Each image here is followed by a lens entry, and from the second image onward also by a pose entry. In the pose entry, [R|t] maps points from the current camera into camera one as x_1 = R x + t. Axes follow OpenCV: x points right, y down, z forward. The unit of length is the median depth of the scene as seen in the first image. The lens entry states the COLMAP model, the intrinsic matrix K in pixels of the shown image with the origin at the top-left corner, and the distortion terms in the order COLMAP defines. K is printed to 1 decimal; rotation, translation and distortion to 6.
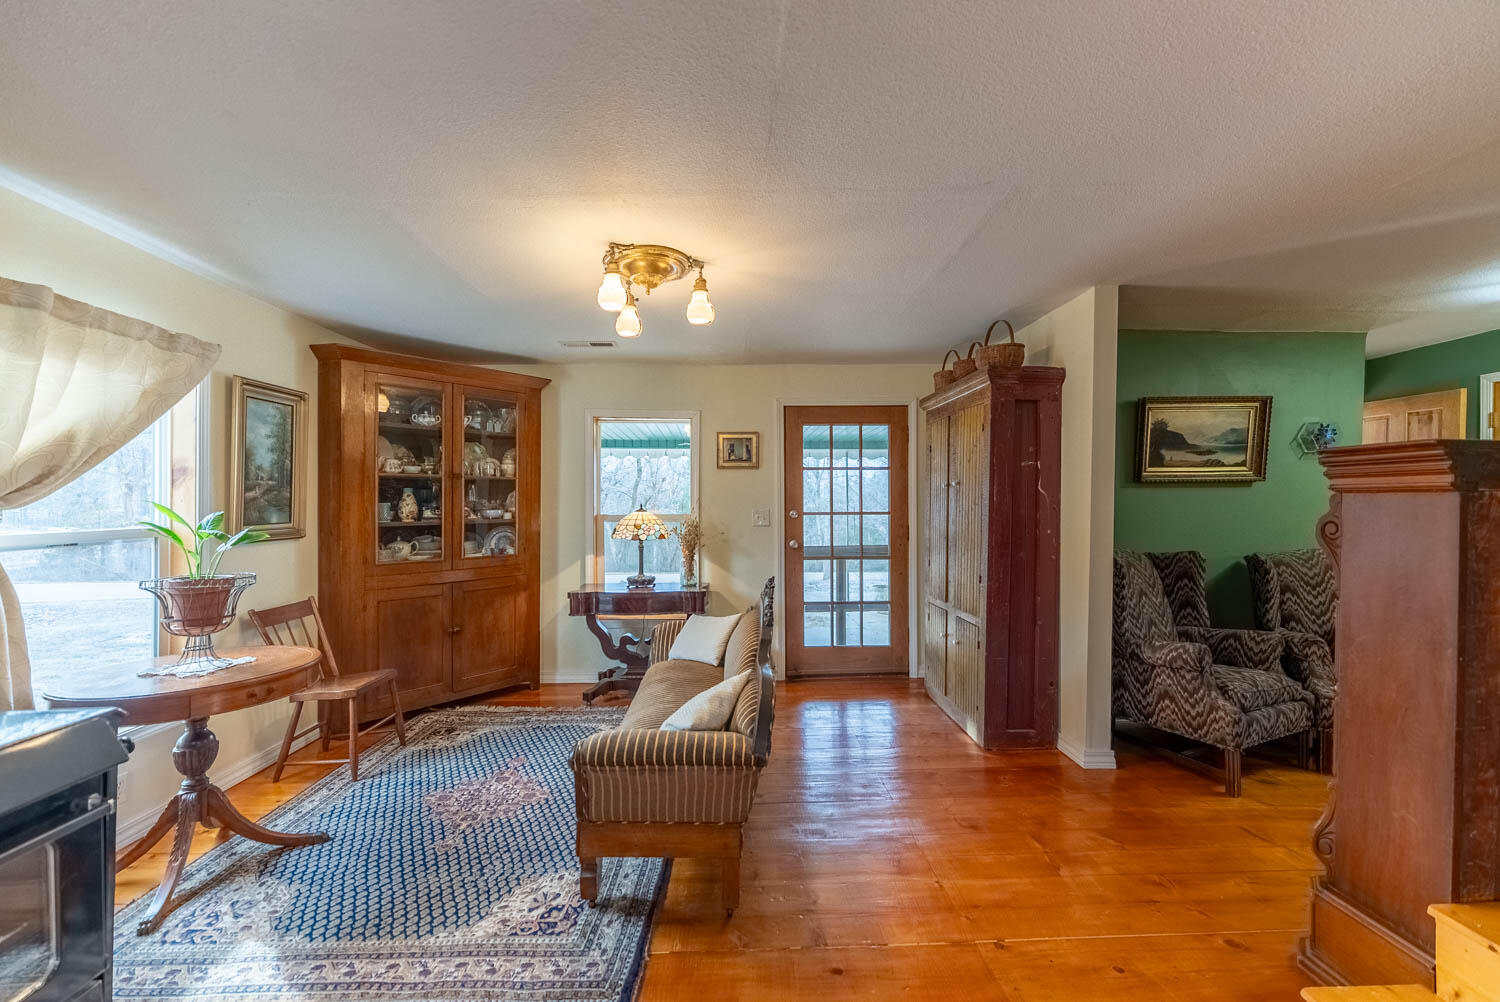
lens RADIAL K [[596.2, 0, 743.9], [0, 596.2, 503.5], [0, 0, 1]] dist [0.003187, -0.000368]
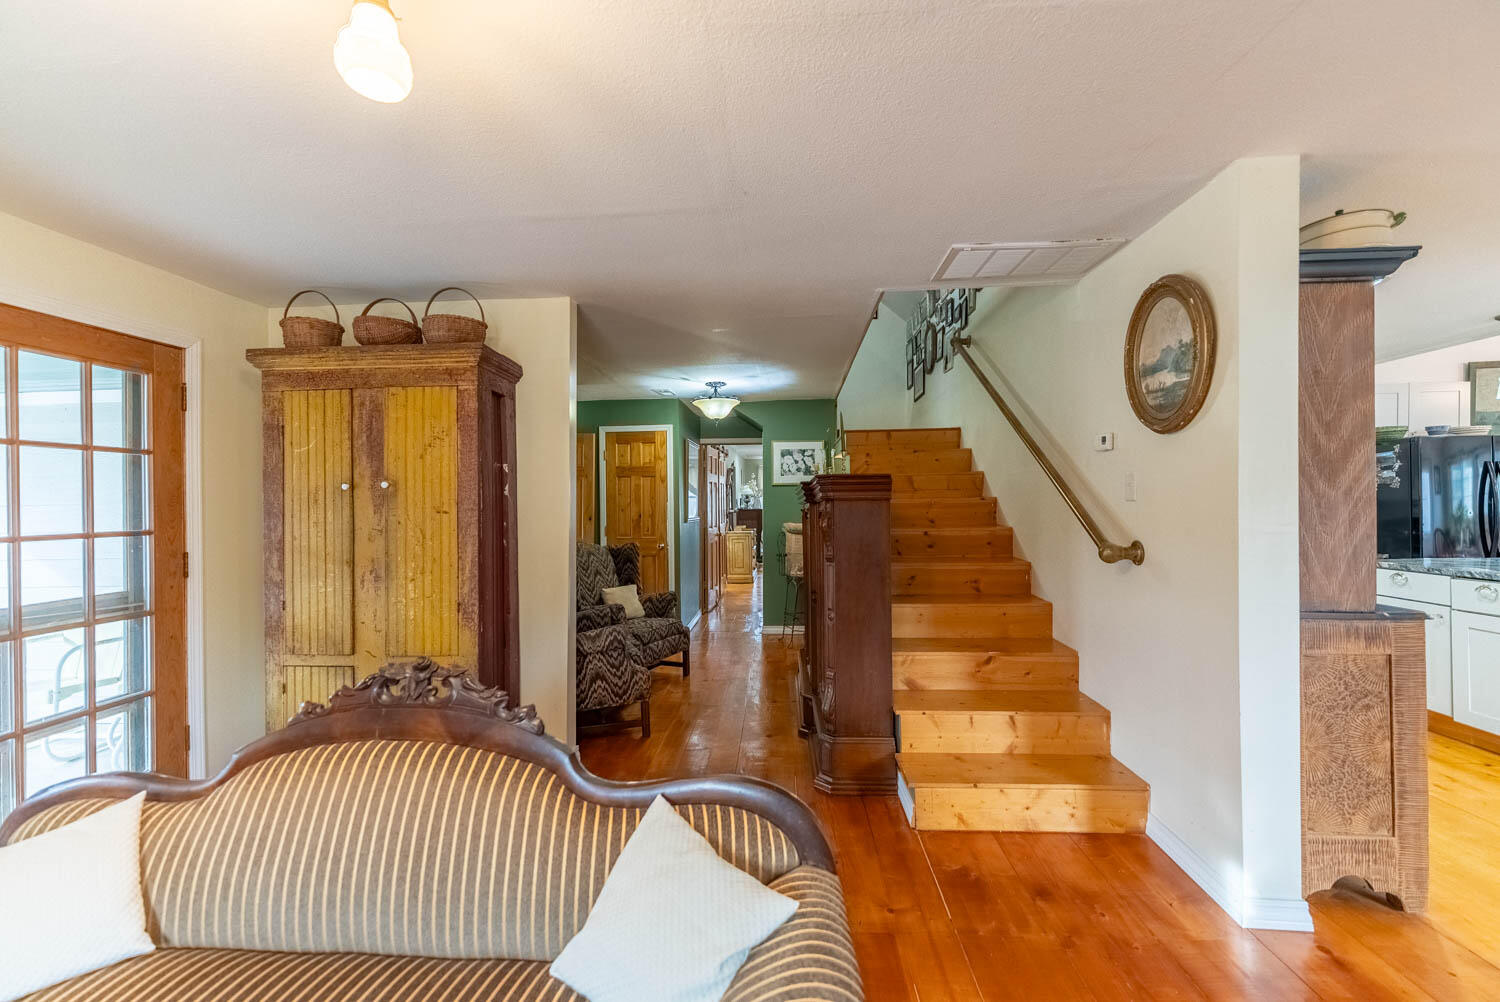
lens RADIAL K [[596.2, 0, 743.9], [0, 596.2, 503.5], [0, 0, 1]] dist [0.003187, -0.000368]
pose [[0.097115, -0.001244, 0.995272, -0.327997], [0.012330, 0.999924, 0.000047, -0.005854], [-0.995197, 0.012267, 0.097123, 0.499473]]
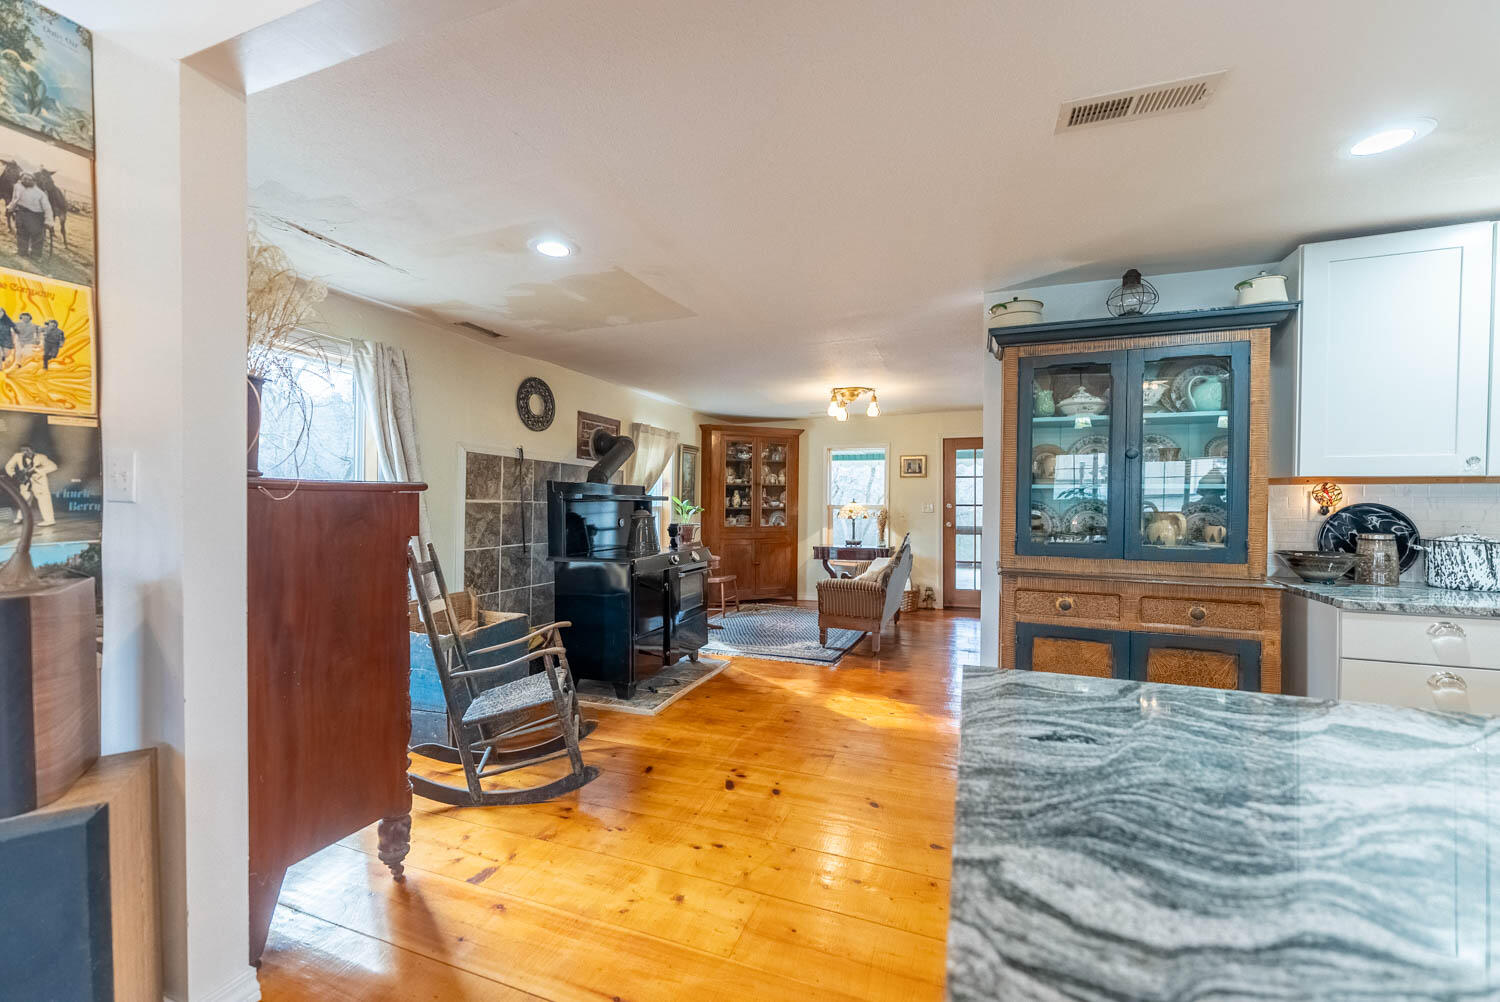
lens RADIAL K [[599.6, 0, 746.0], [0, 599.6, 504.1], [0, 0, 1]] dist [0.003336, -0.000266]
pose [[0.925562, 0.007308, -0.378526, 0.238756], [-0.005638, 0.999969, 0.005522, 0.009910], [0.378554, -0.002977, 0.925574, -0.887292]]
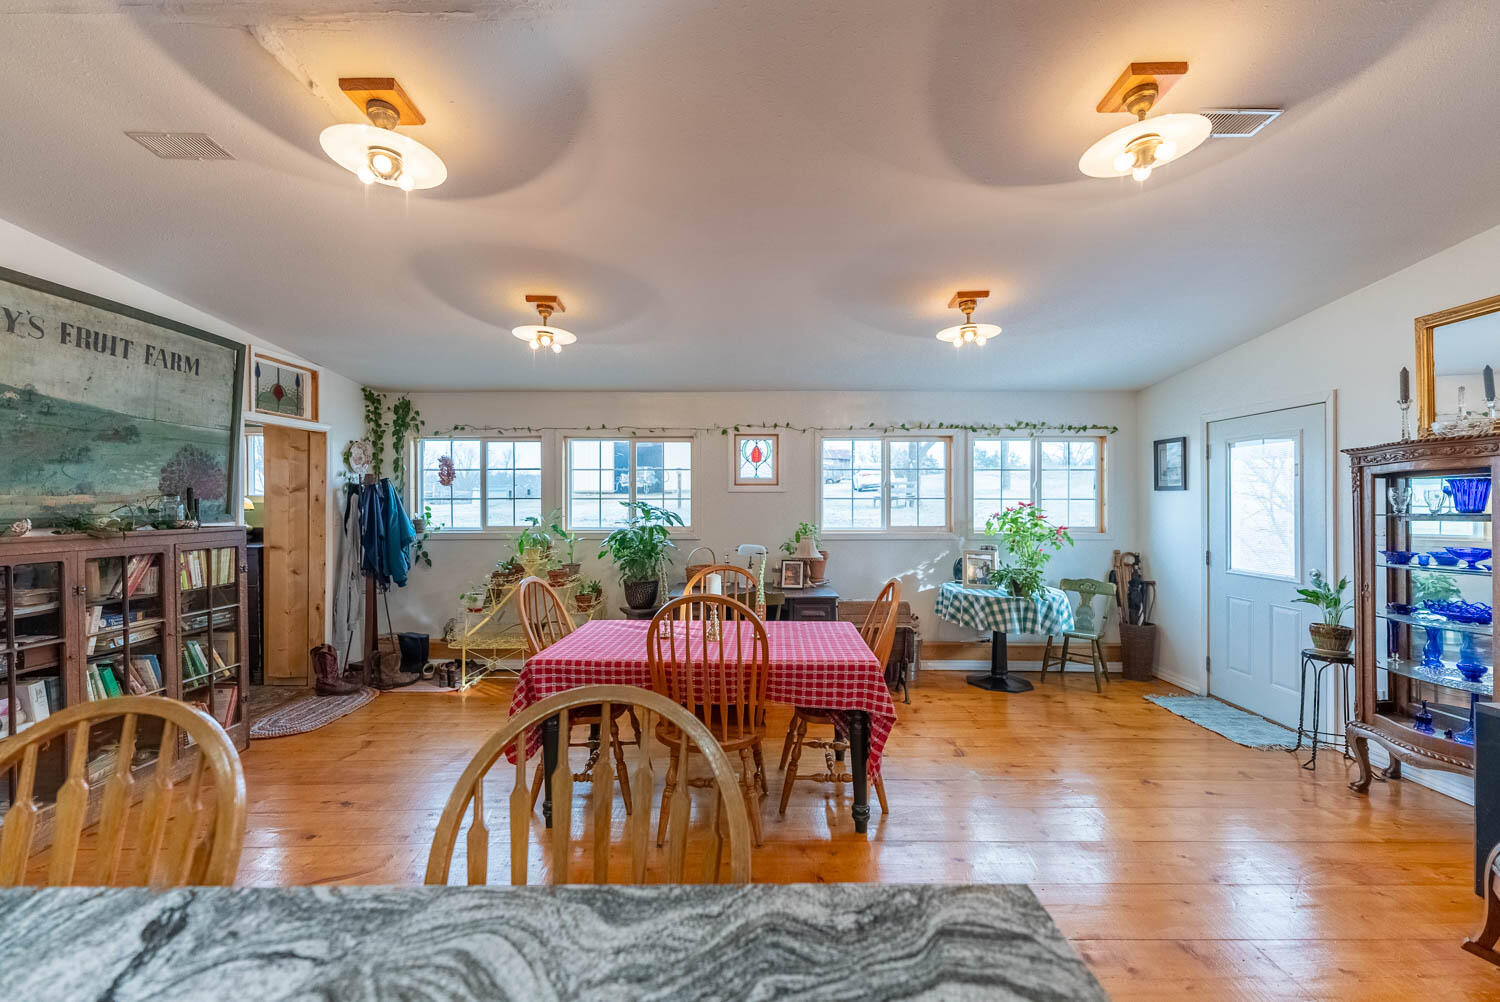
lens RADIAL K [[596.2, 0, 743.9], [0, 596.2, 503.5], [0, 0, 1]] dist [0.003187, -0.000368]
pose [[-0.999609, 0.003269, 0.027770, 0.326781], [0.003403, 0.999983, 0.004760, -0.031393], [-0.027754, 0.004853, -0.999603, -0.560228]]
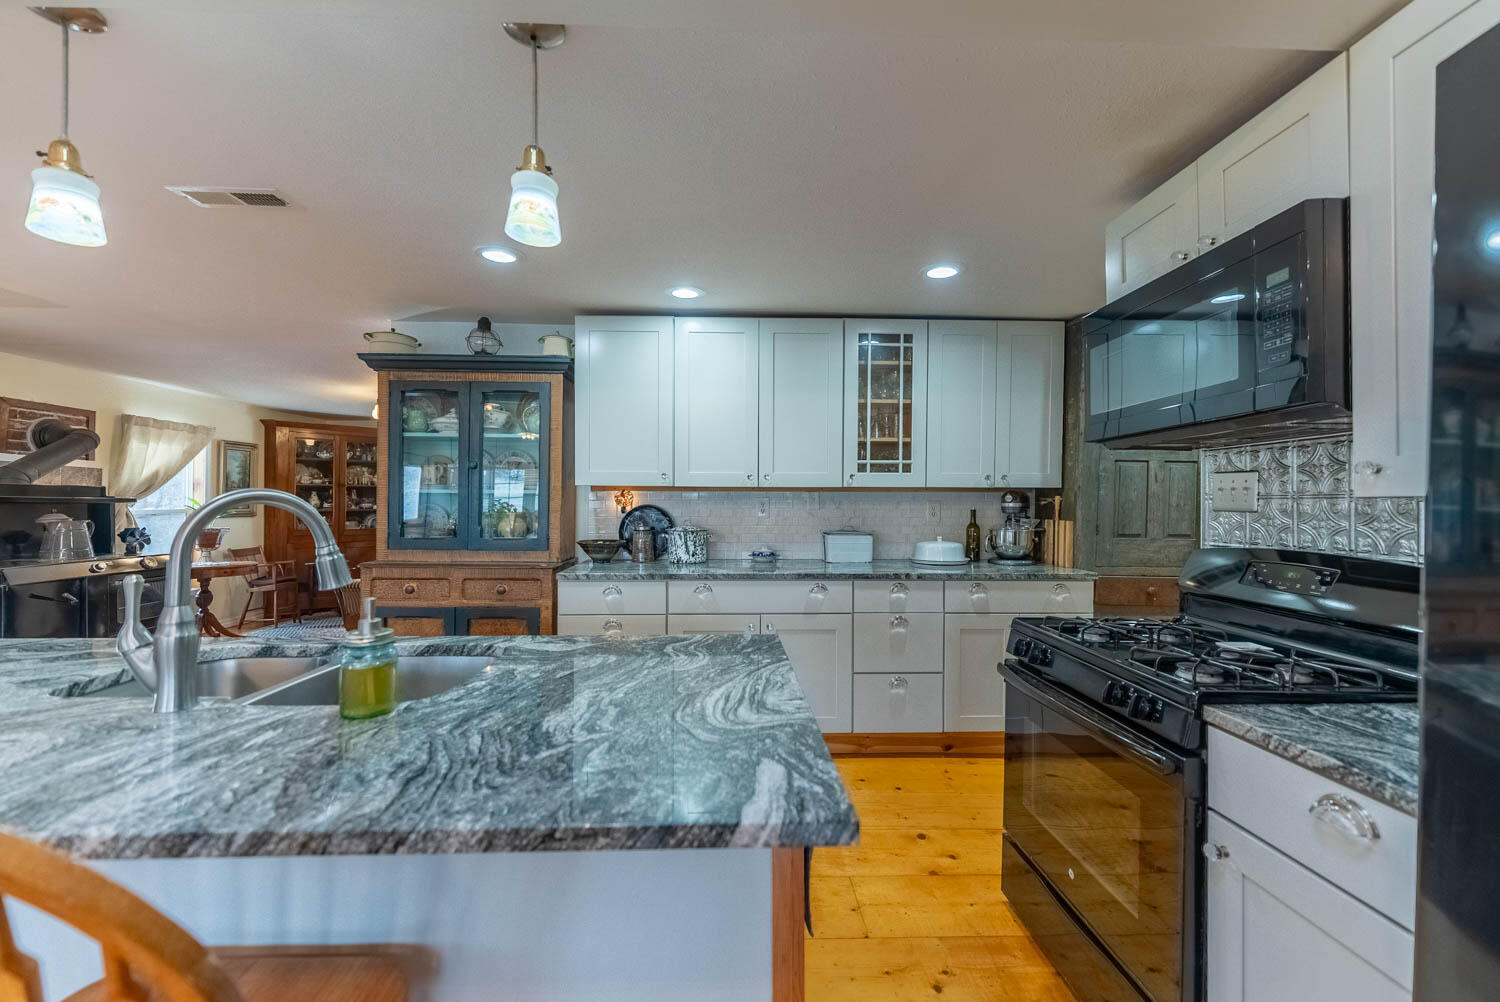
lens RADIAL K [[598.5, 0, 743.0], [0, 598.5, 499.9], [0, 0, 1]] dist [0.000151, 0.003257]
pose [[0.999956, 0.005673, 0.007478, 0.815260], [-0.005621, 0.999960, -0.006995, 0.007028], [-0.007517, 0.006953, 0.999948, -0.946064]]
